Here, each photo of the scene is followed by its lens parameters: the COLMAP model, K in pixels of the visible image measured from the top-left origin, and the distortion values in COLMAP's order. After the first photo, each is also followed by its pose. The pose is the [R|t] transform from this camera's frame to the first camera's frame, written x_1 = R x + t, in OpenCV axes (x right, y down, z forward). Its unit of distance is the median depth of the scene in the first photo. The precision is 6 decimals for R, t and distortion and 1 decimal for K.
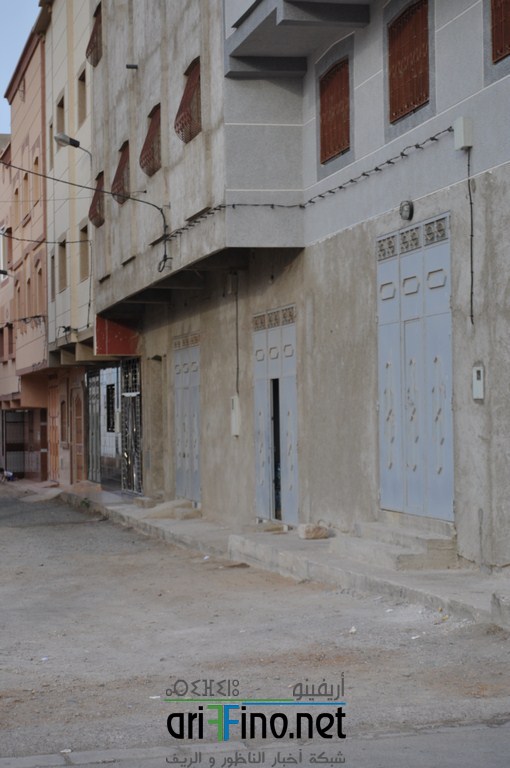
lens RADIAL K [[1741.2, 0, 255.0], [0, 1741.2, 384.0], [0, 0, 1]] dist [0.014286, -0.204331]
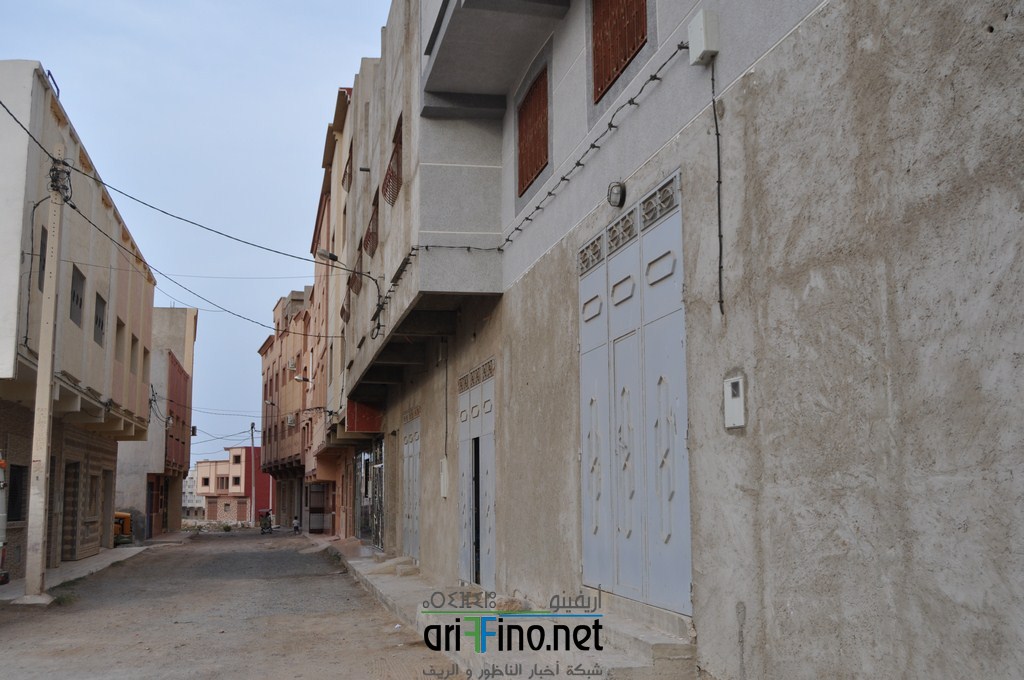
lens RADIAL K [[1099.3, 0, 512.0], [0, 1099.3, 340.0], [0, 0, 1]] dist [-0.058762, 0.018158]
pose [[0.999952, 0.008166, 0.005426, 0.031034], [-0.007457, 0.992755, -0.119926, 0.018156], [-0.006366, 0.119880, 0.992768, 0.422221]]
